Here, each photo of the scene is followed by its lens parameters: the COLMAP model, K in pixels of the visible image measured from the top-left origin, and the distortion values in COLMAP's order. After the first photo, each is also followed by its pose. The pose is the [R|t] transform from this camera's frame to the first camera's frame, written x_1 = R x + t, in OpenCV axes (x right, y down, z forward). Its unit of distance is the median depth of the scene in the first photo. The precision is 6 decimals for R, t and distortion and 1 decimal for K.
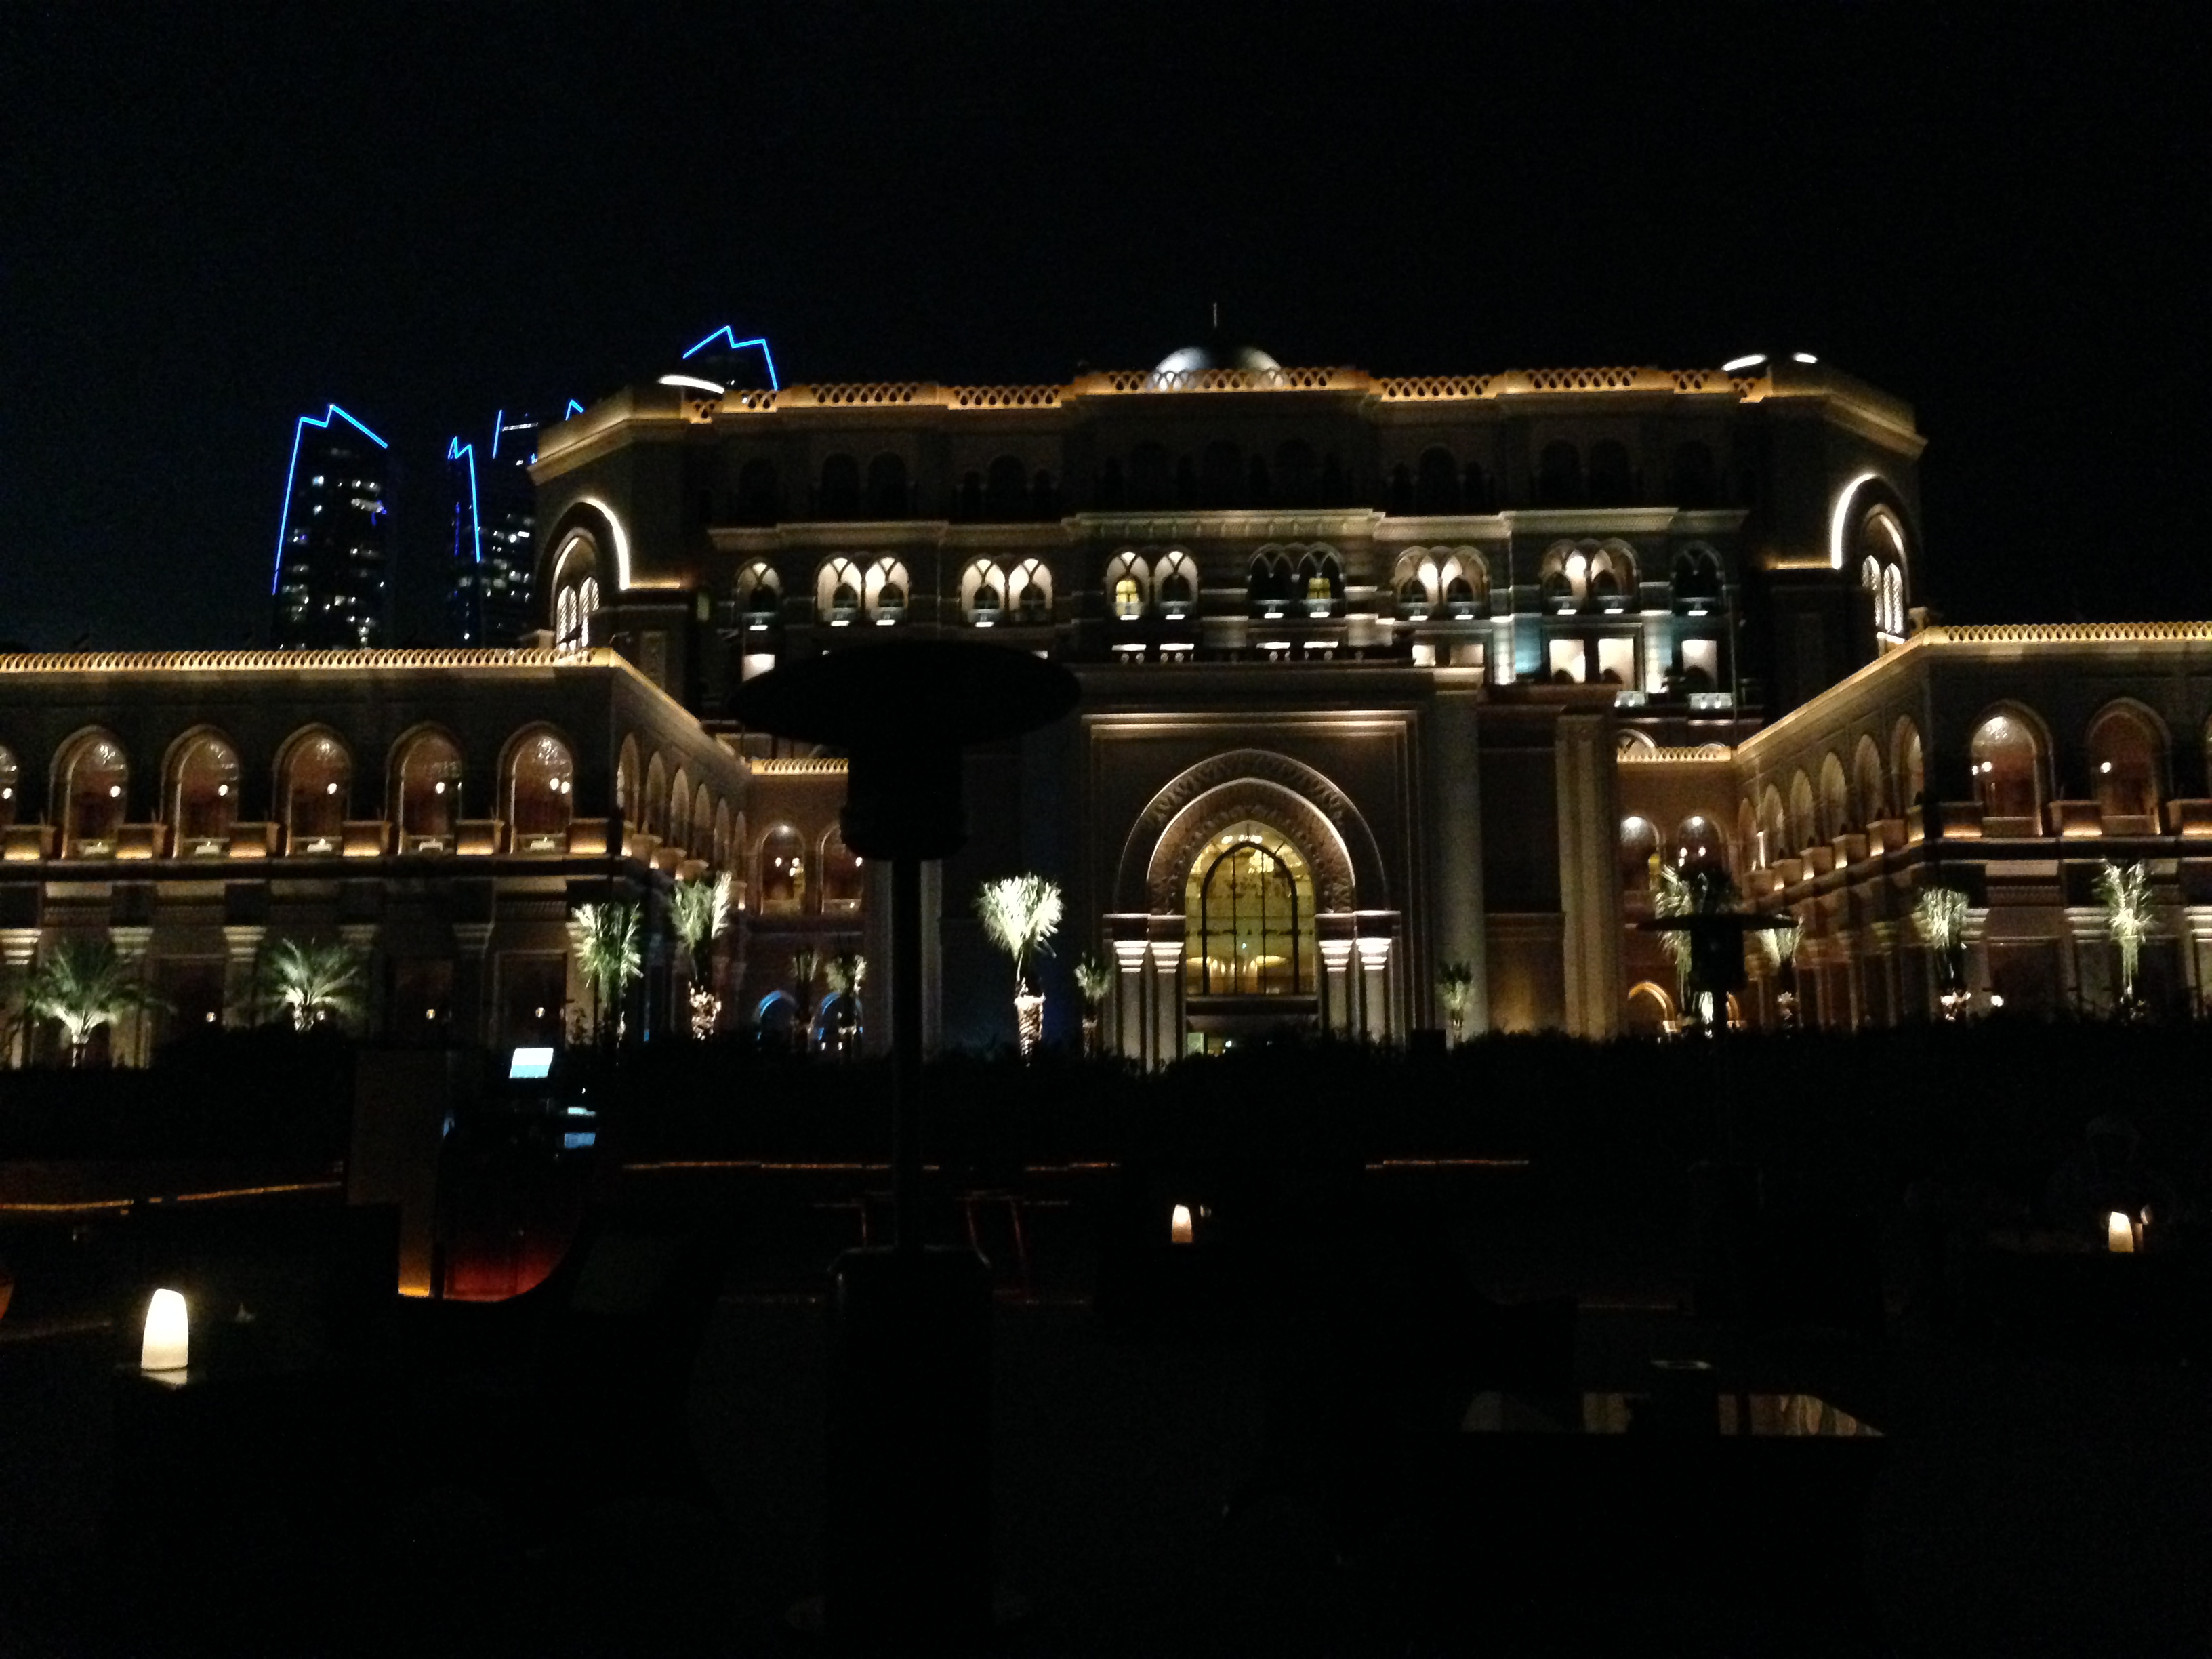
lens RADIAL K [[2086.6, 0, 1105.6], [0, 2086.6, 830.1], [0, 0, 1]] dist [0.041257, -0.013132]
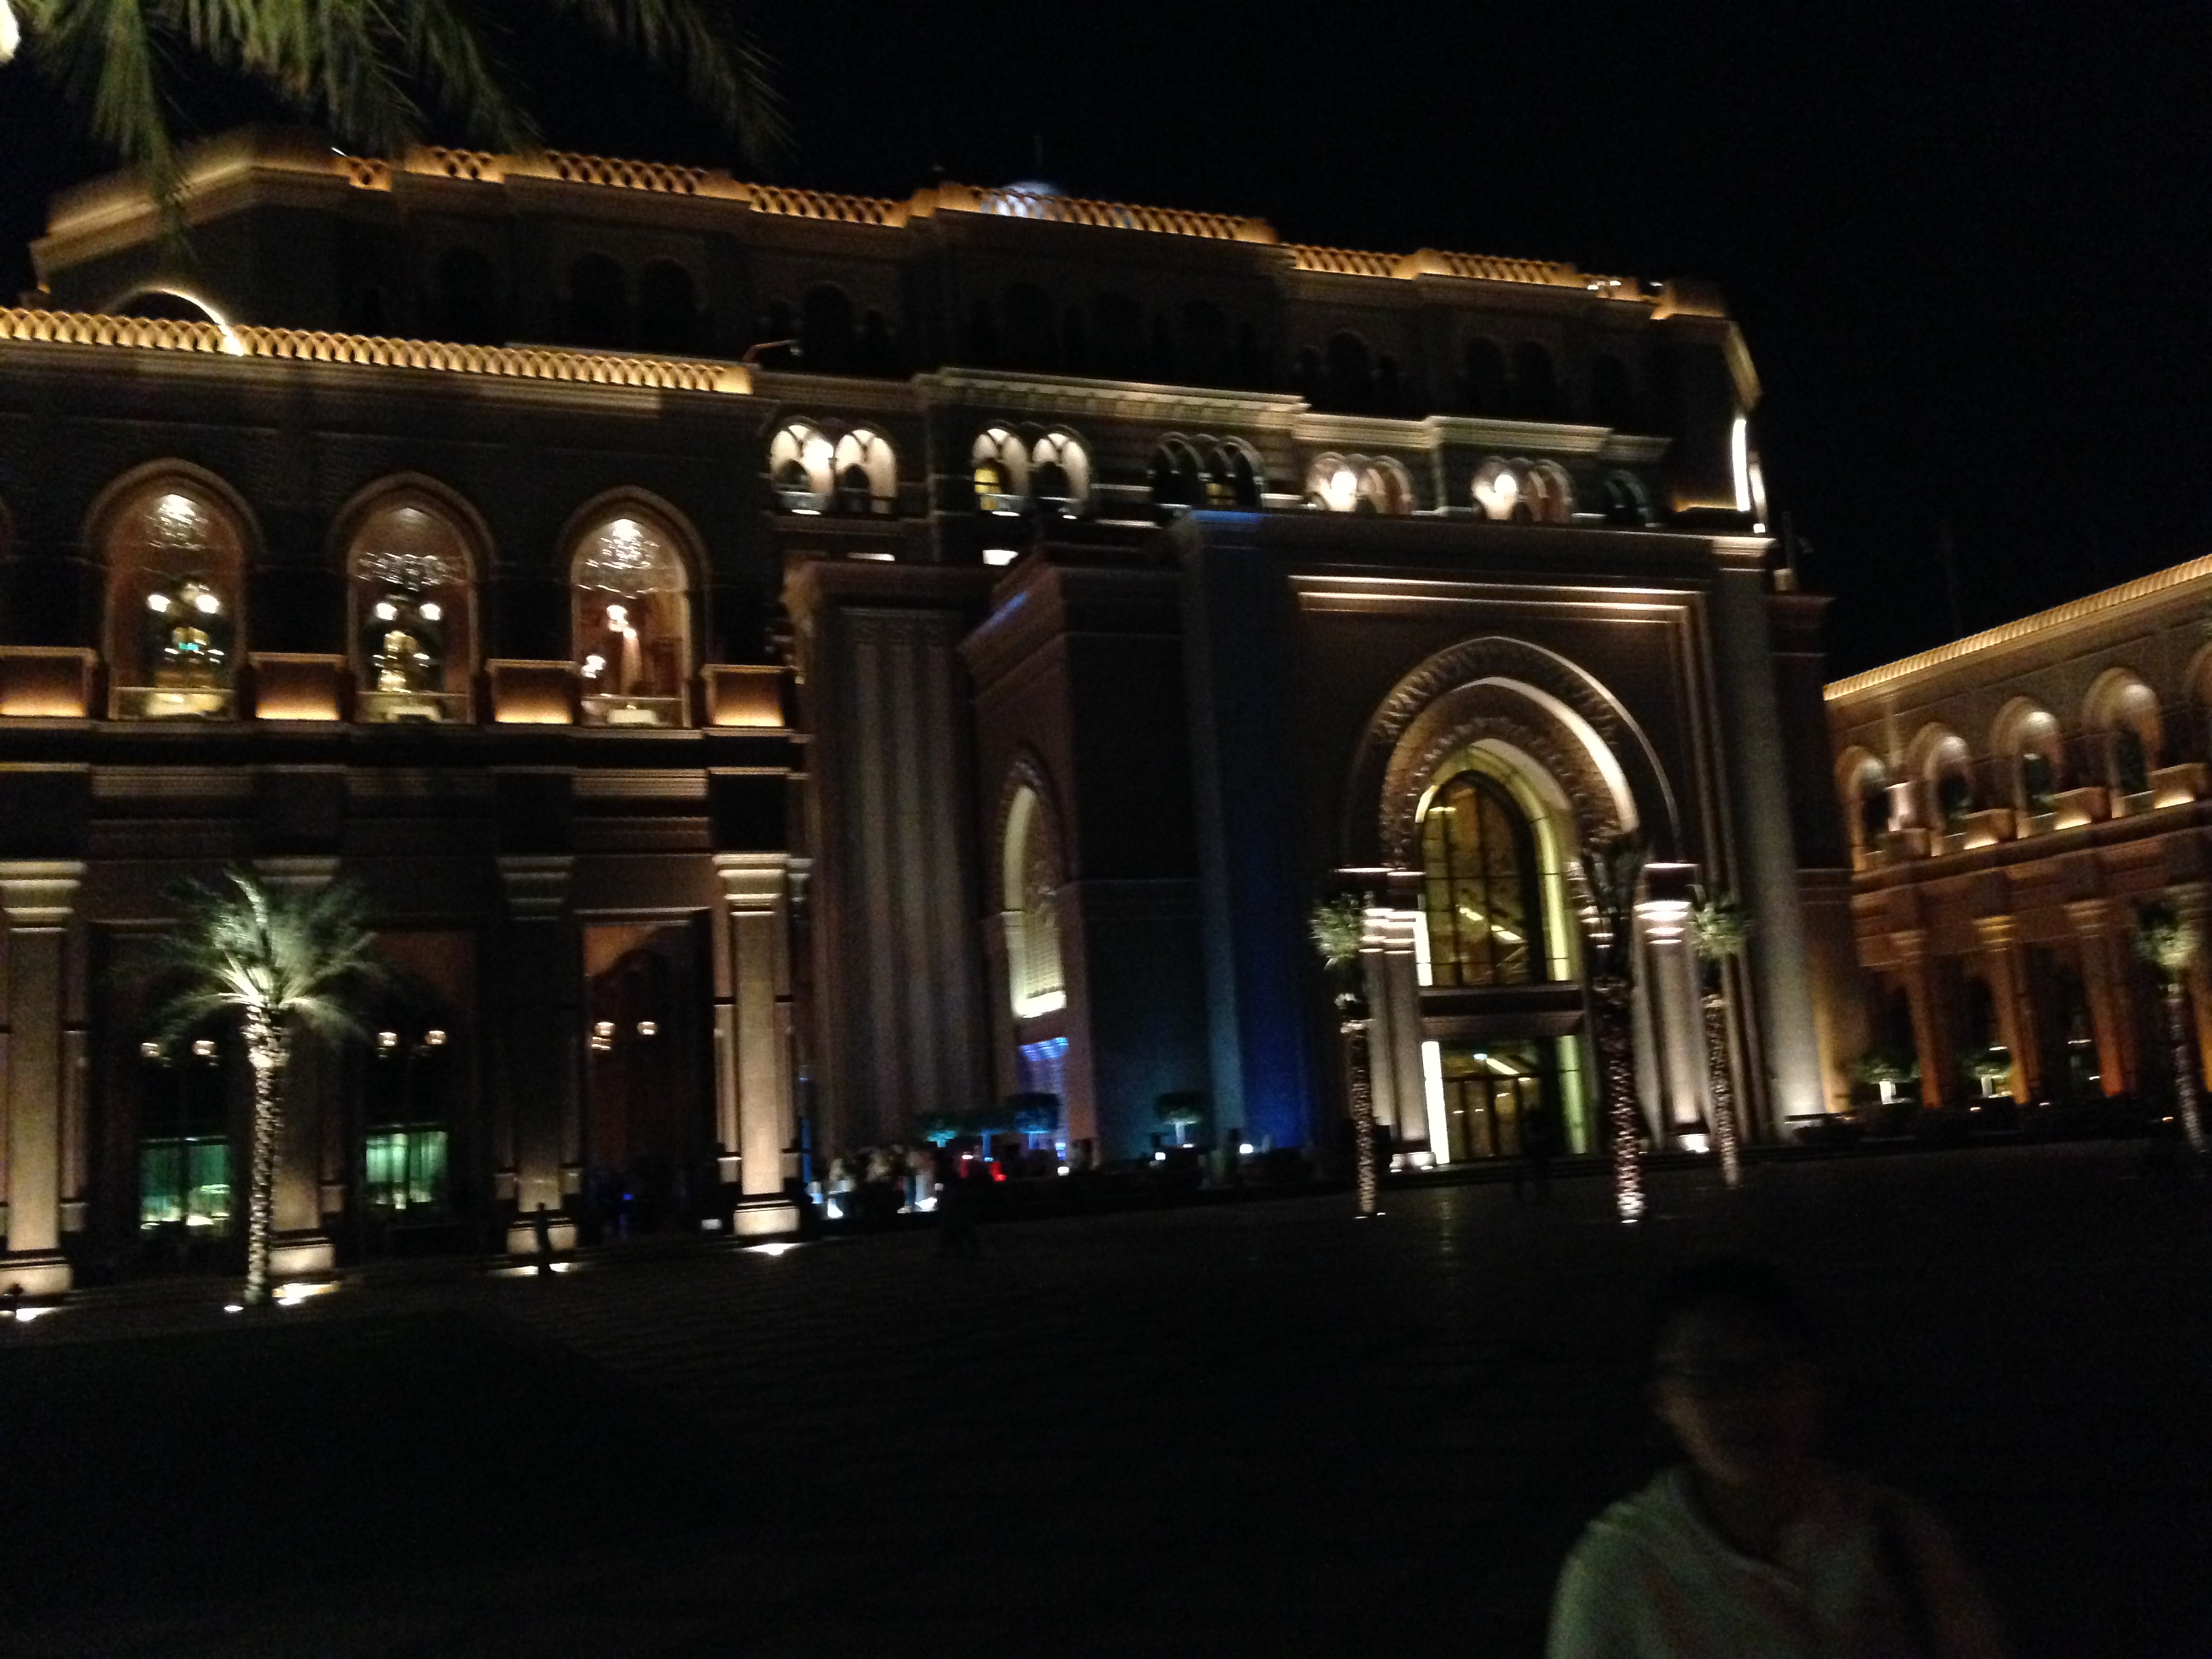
lens RADIAL K [[2086.6, 0, 1105.6], [0, 2086.6, 830.1], [0, 0, 1]] dist [0.041257, -0.013132]
pose [[0.917972, 0.005468, 0.396608, -0.250154], [0.010934, 0.999176, -0.039084, 0.039869], [-0.396494, 0.040215, 0.917156, 0.308793]]
